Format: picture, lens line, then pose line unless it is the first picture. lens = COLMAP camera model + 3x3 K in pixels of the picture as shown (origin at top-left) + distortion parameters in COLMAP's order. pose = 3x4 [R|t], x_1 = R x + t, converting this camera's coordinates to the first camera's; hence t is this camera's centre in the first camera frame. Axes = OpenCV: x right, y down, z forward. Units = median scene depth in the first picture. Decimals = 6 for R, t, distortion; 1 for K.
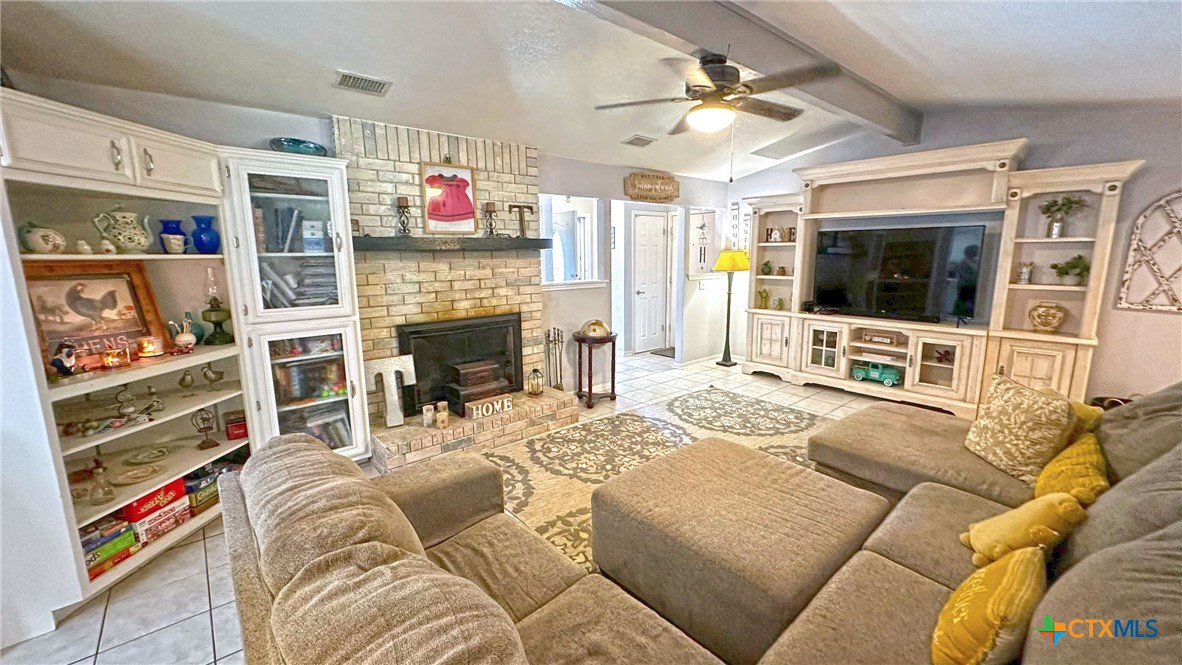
lens RADIAL K [[472.1, 0, 590.2], [0, 472.1, 332.4], [0, 0, 1]] dist [-0.002886, 0.001034]
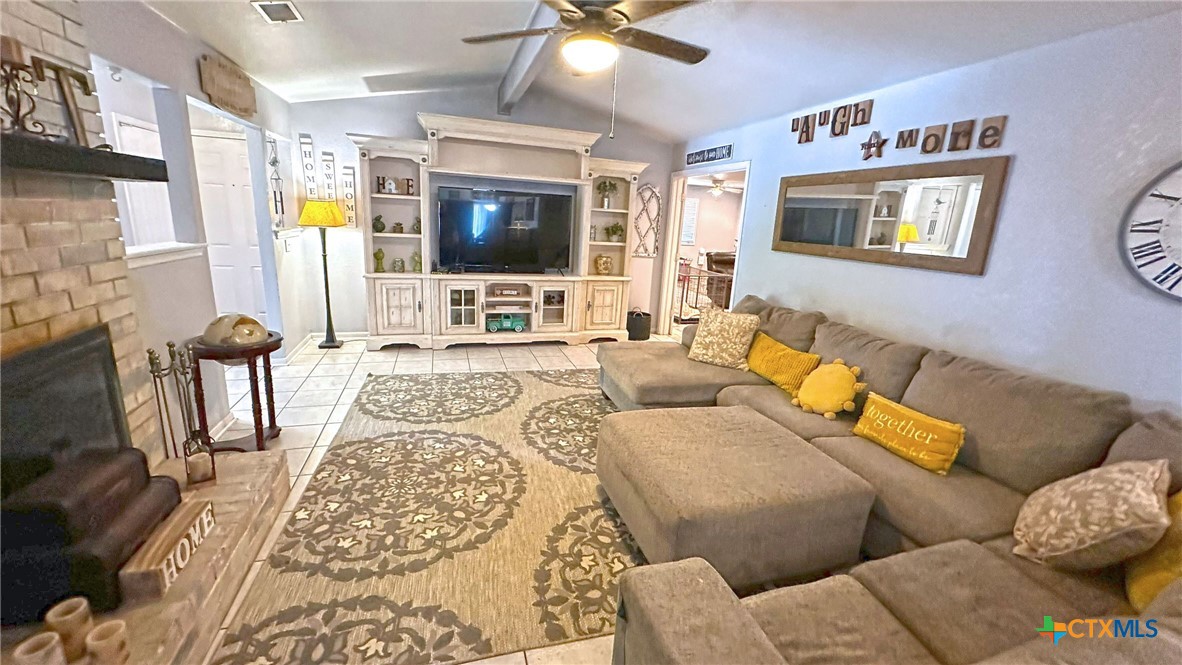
lens RADIAL K [[472.1, 0, 591.2], [0, 472.1, 331.6], [0, 0, 1]] dist [-0.002886, 0.001034]
pose [[0.395941, -0.189012, 0.898613, -0.355932], [0.096499, 0.981733, 0.163976, -0.062445], [-0.913192, 0.021790, 0.406947, 0.398013]]
